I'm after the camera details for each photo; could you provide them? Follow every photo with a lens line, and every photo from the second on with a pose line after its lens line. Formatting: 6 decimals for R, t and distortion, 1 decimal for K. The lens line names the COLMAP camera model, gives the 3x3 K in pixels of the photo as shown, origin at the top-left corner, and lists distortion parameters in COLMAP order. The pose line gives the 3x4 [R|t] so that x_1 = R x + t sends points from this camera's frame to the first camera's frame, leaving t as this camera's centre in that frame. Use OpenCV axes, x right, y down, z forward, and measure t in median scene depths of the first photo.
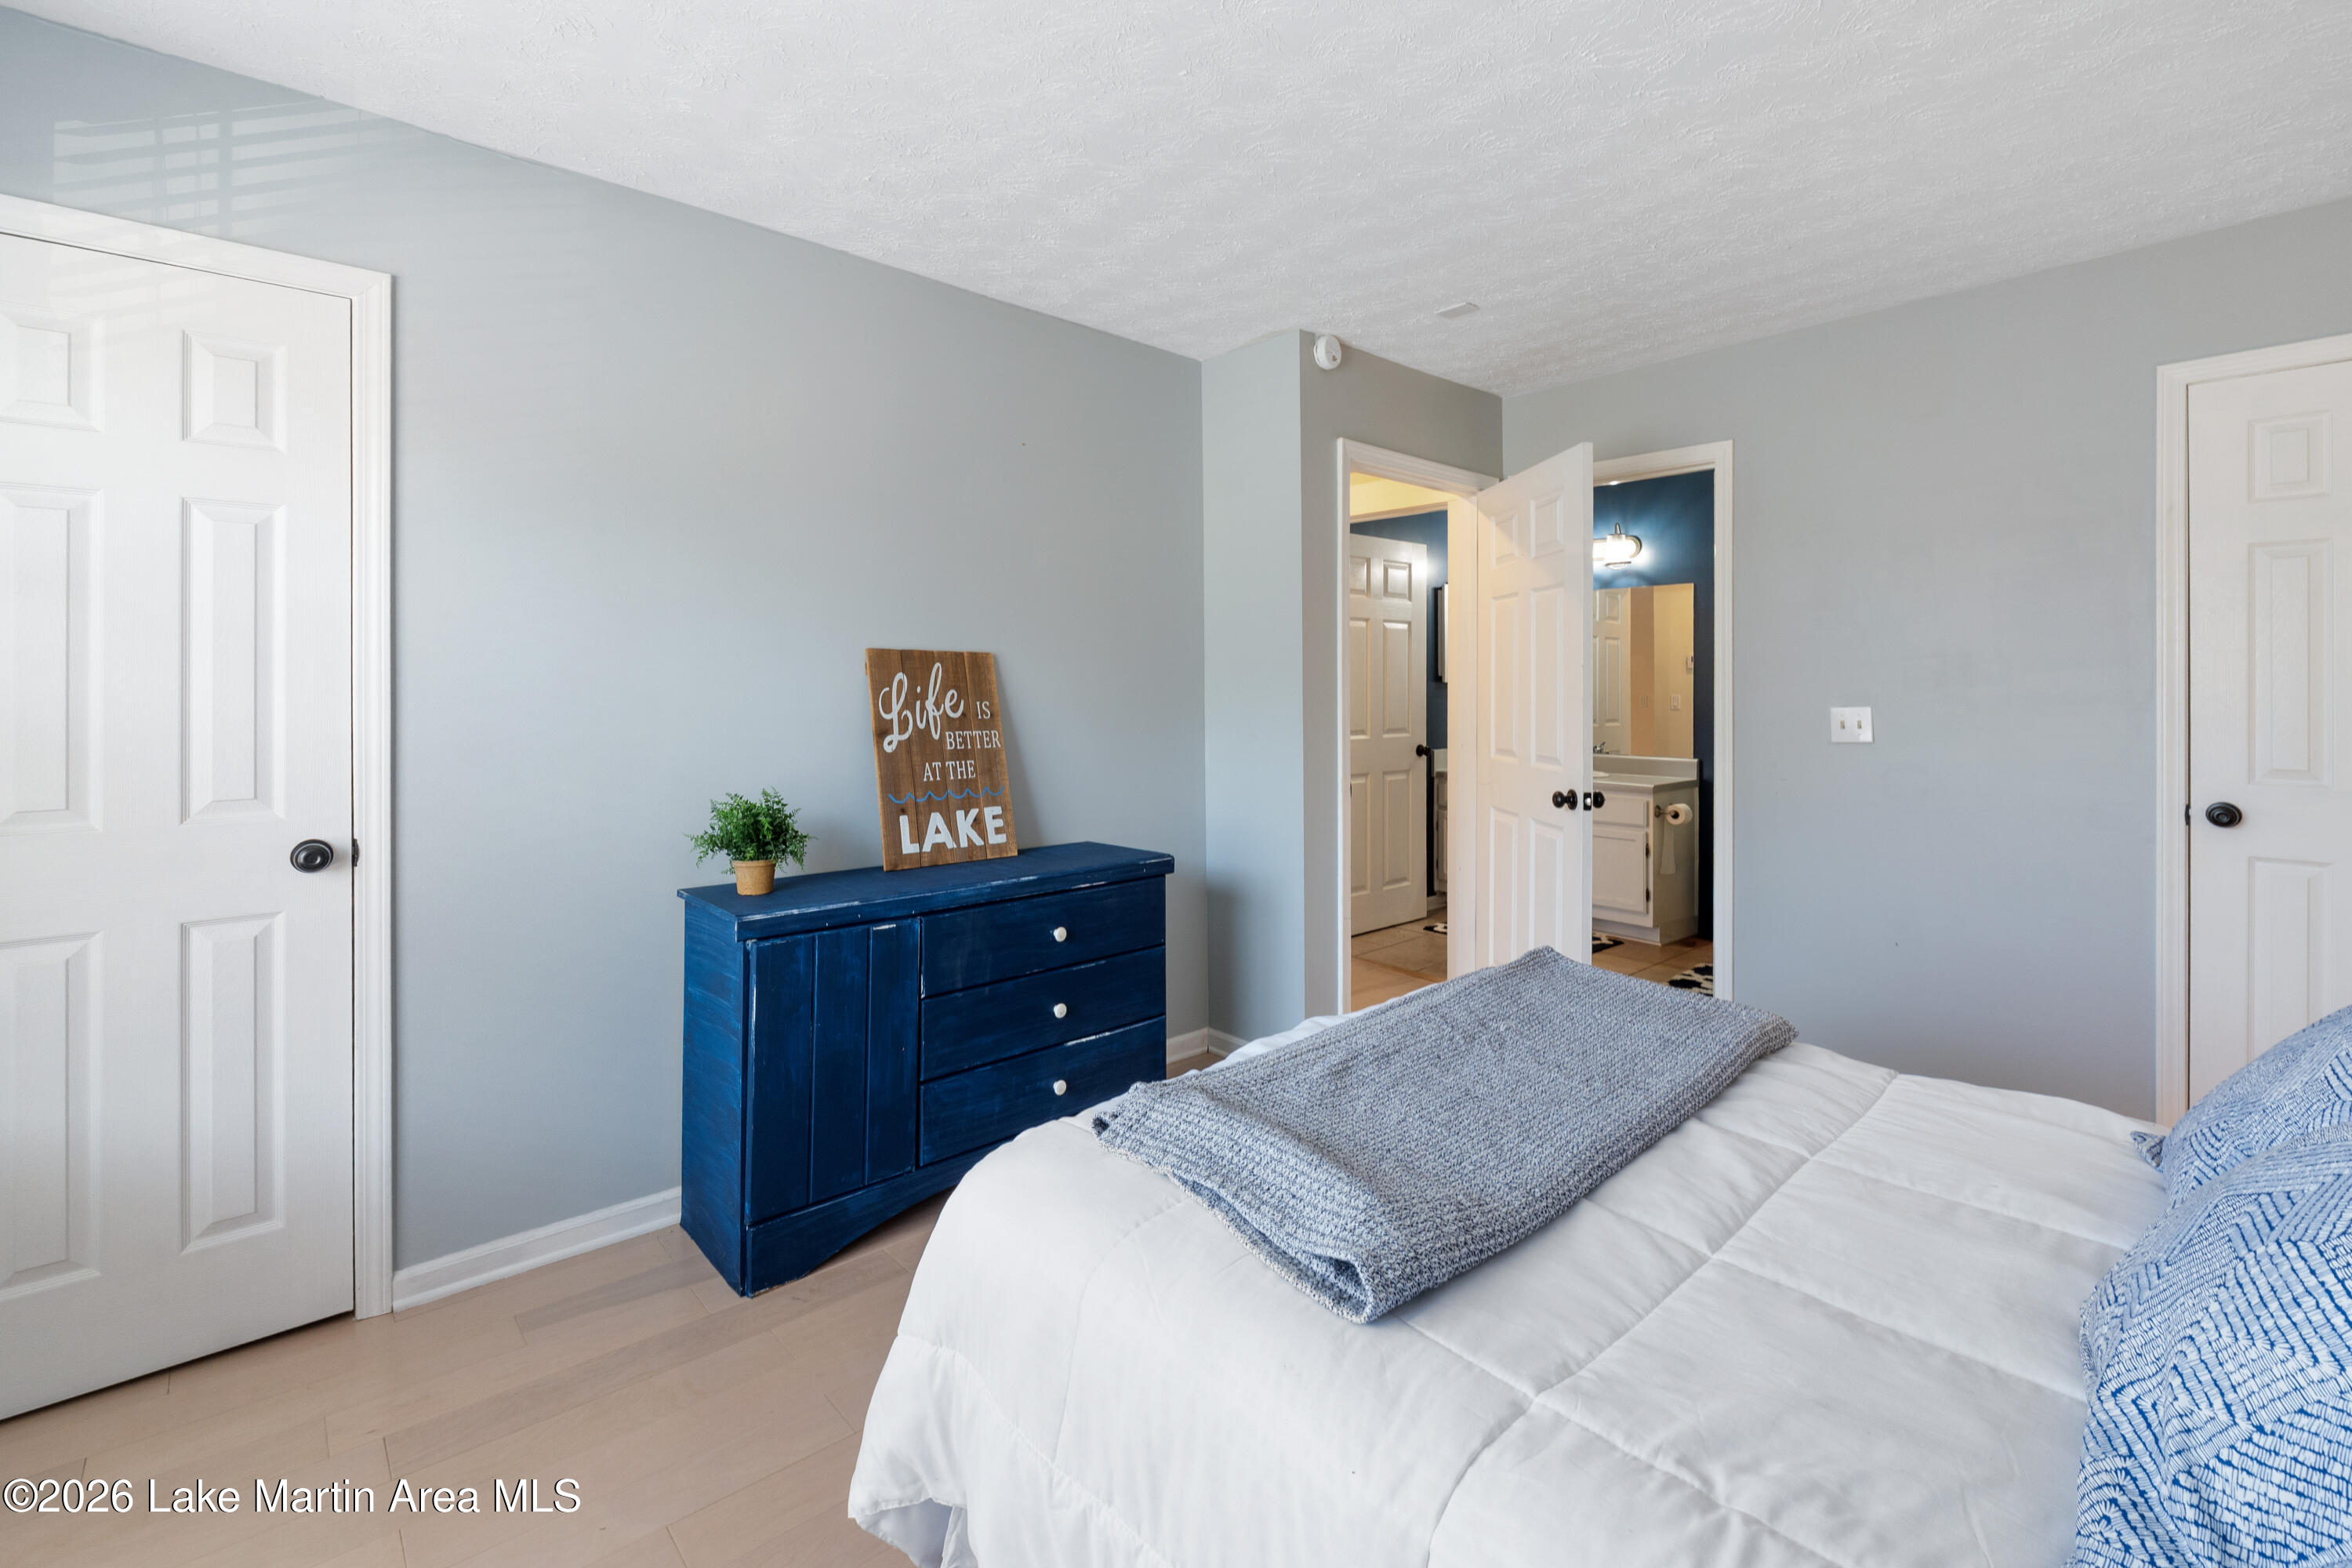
lens RADIAL K [[1024.0, 0, 1173.2], [0, 1024.0, 683.6], [0, 0, 1]] dist [-0.002904, -0.000357]
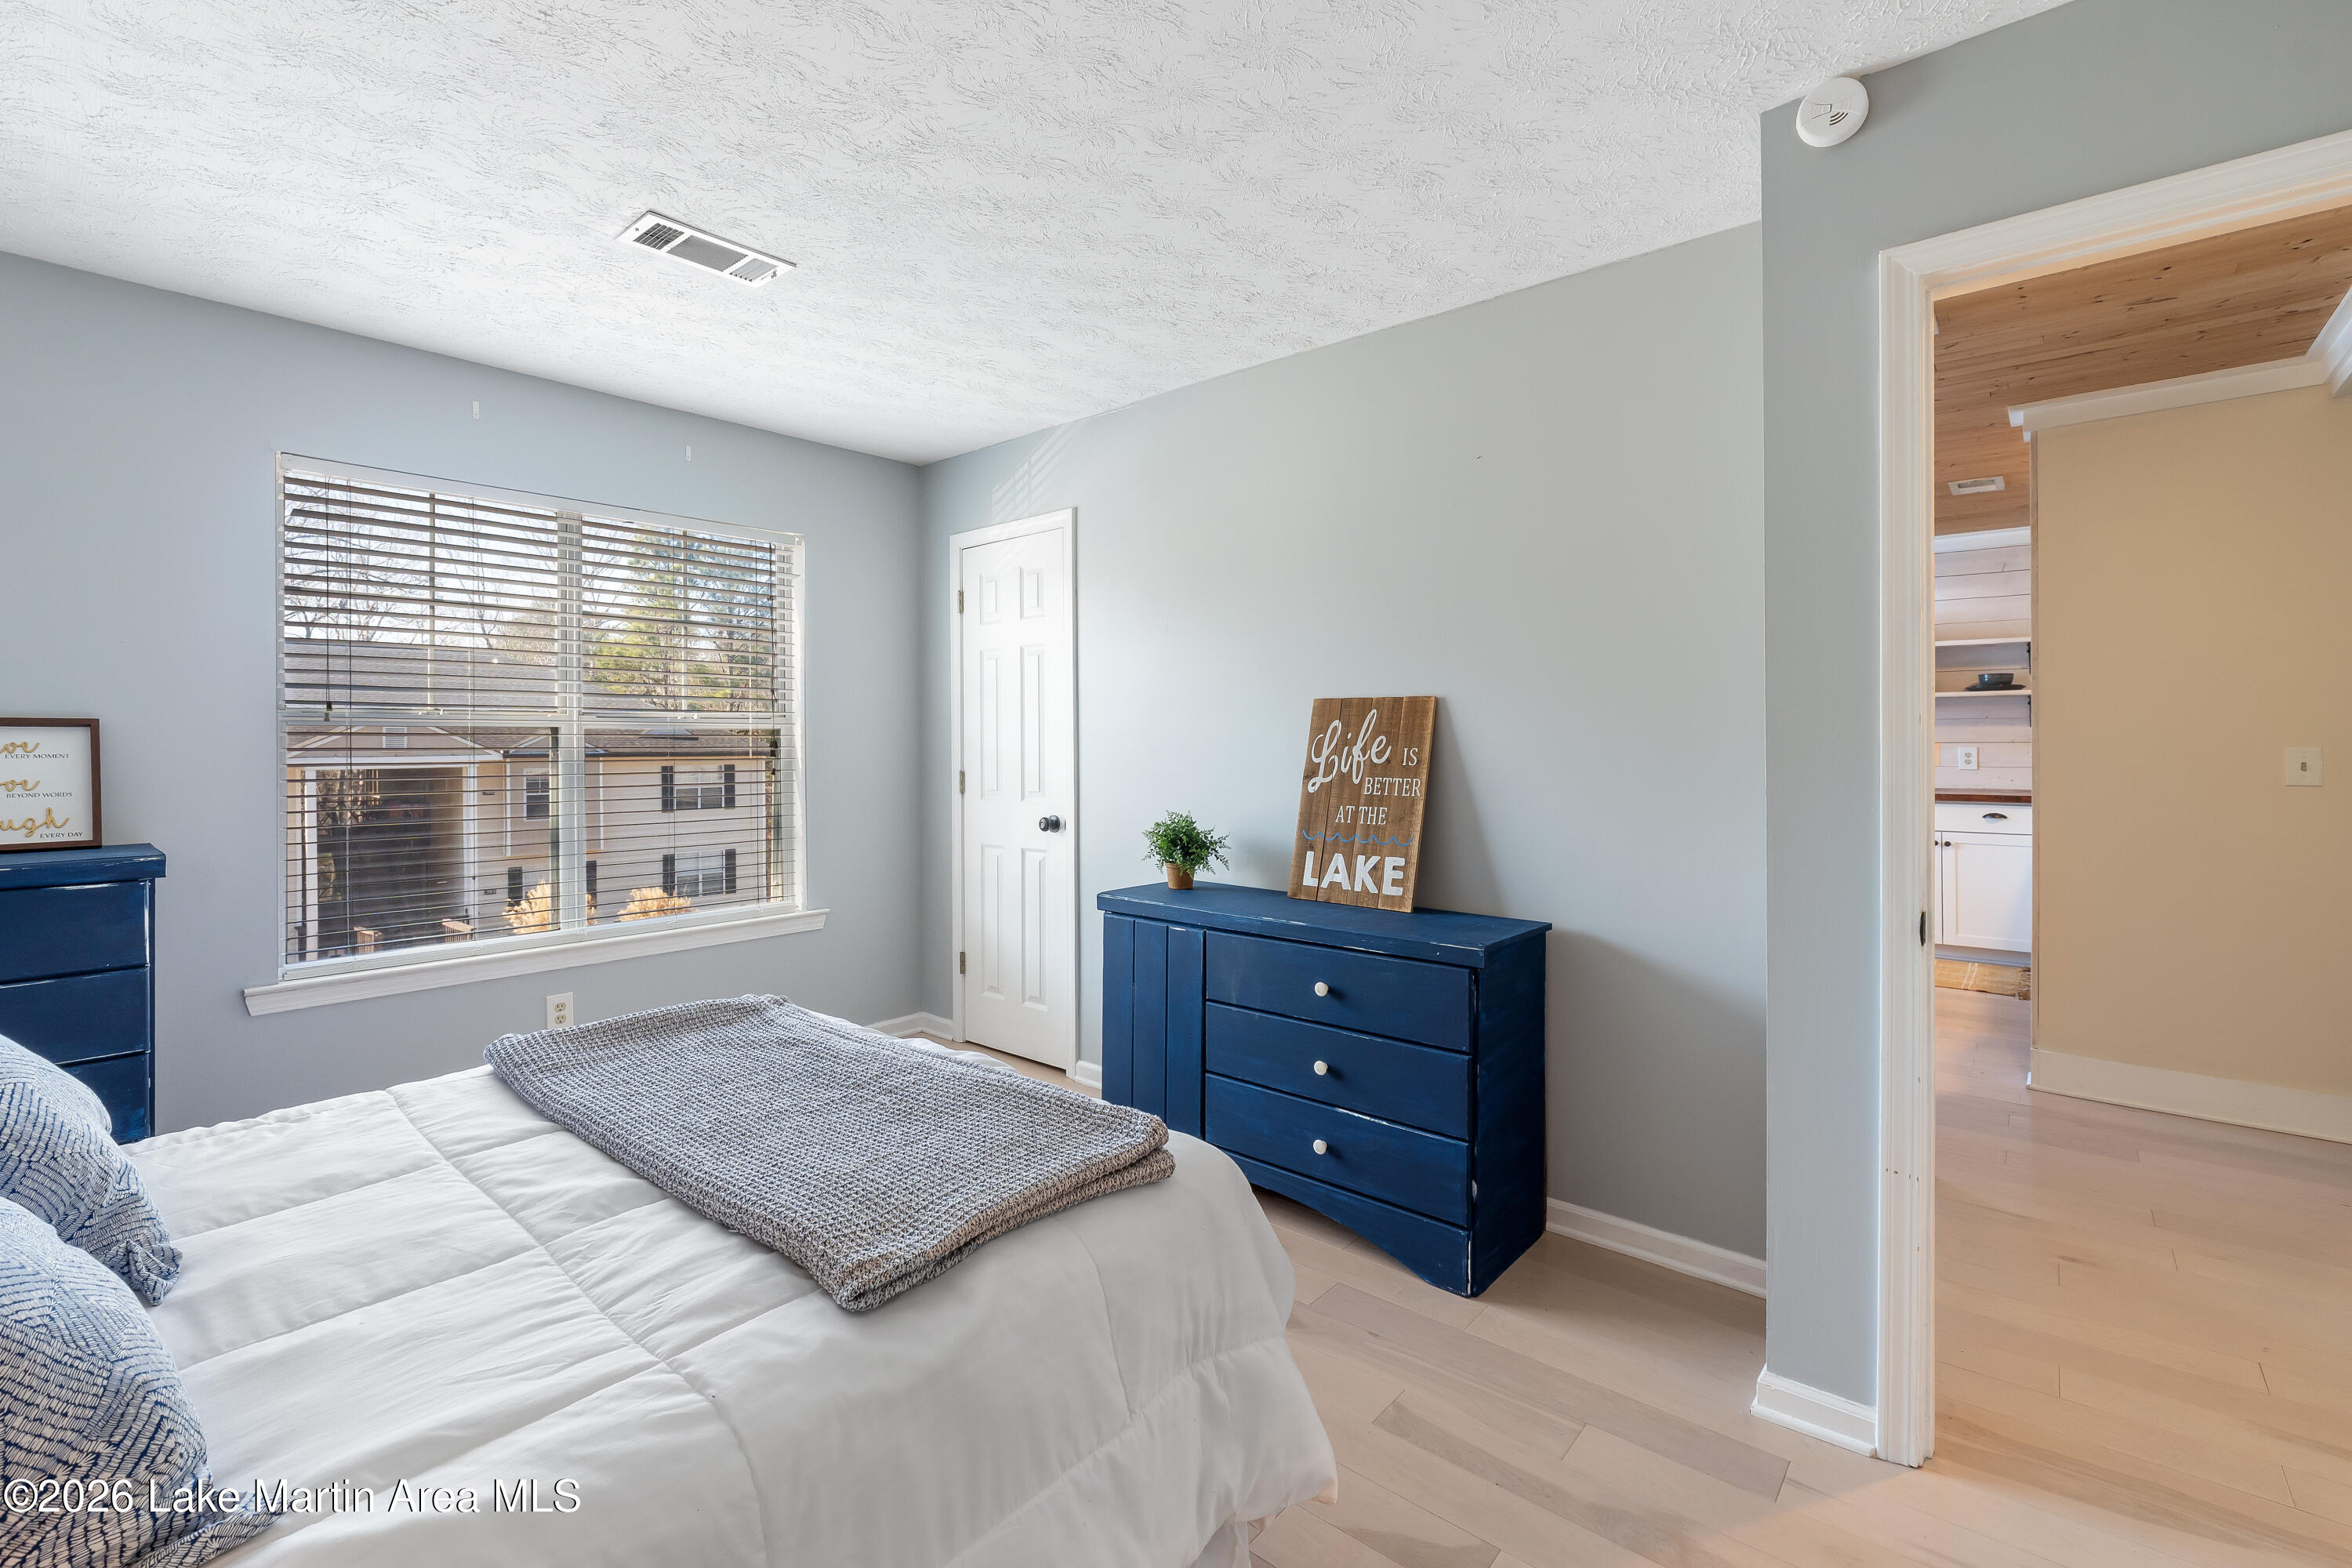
lens RADIAL K [[1010.4, 0, 1168.9], [0, 1010.4, 743.3], [0, 0, 1]] dist [-0.000671, -0.000303]
pose [[0.132365, 0.002388, -0.991198, 0.758062], [0.007770, 0.999964, 0.003447, 0.008731], [0.991171, -0.008158, 0.132341, 0.684553]]
